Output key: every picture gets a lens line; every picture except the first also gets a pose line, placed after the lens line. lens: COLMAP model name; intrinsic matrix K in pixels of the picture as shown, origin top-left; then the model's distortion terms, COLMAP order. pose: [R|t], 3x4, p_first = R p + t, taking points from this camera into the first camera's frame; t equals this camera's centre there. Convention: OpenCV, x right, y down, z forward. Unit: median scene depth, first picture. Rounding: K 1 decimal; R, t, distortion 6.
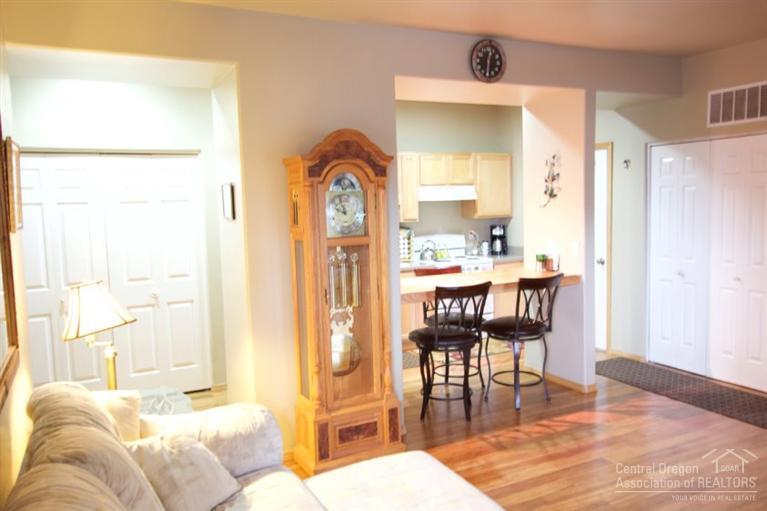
lens RADIAL K [[604.3, 0, 383.5], [0, 604.3, 255.5], [0, 0, 1]] dist [0.004424, 0.002722]
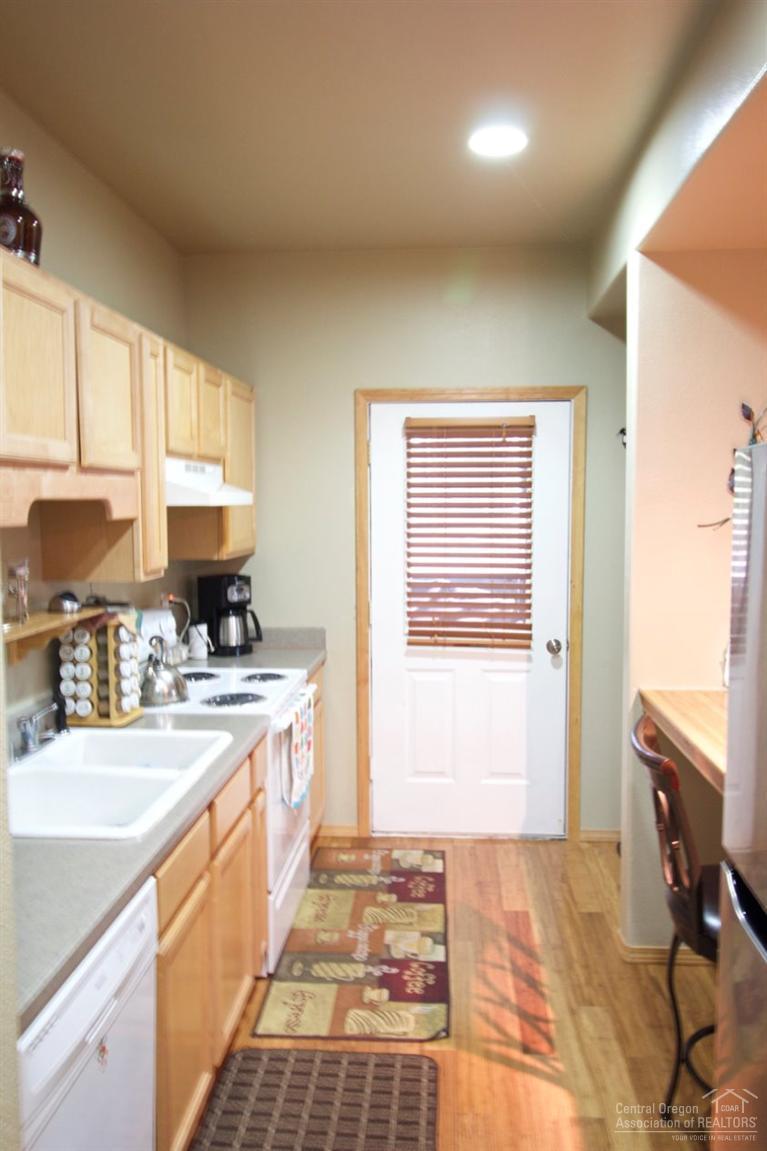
lens RADIAL K [[906.9, 0, 383.5], [0, 906.9, 575.5], [0, 0, 1]] dist [0.004424, 0.002722]
pose [[0.508570, -0.041703, 0.860010, -0.419655], [0.068274, 0.997635, 0.008003, -0.083125], [-0.858310, 0.054646, 0.510214, 1.081143]]
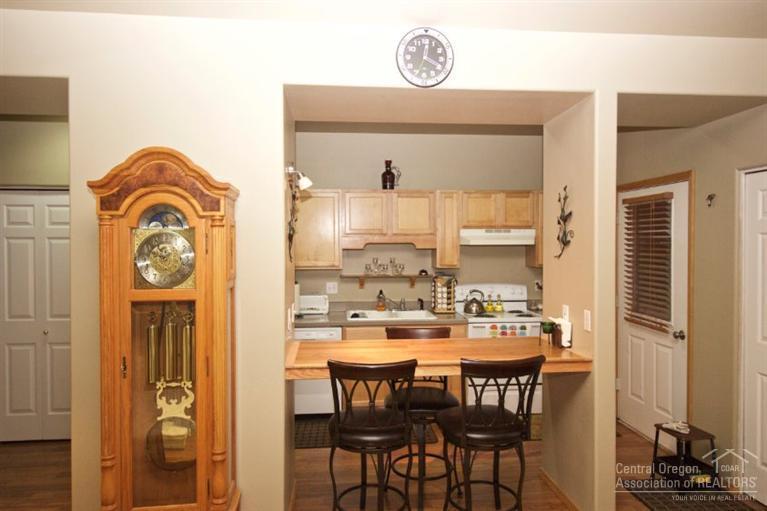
lens RADIAL K [[518.1, 0, 385.6], [0, 518.1, 251.9], [0, 0, 1]] dist [-0.001208, -0.000889]
pose [[0.931492, 0.032309, -0.362323, 0.361006], [-0.057270, 0.996651, -0.058362, -0.046952], [0.359224, 0.075114, 0.930223, 0.414351]]
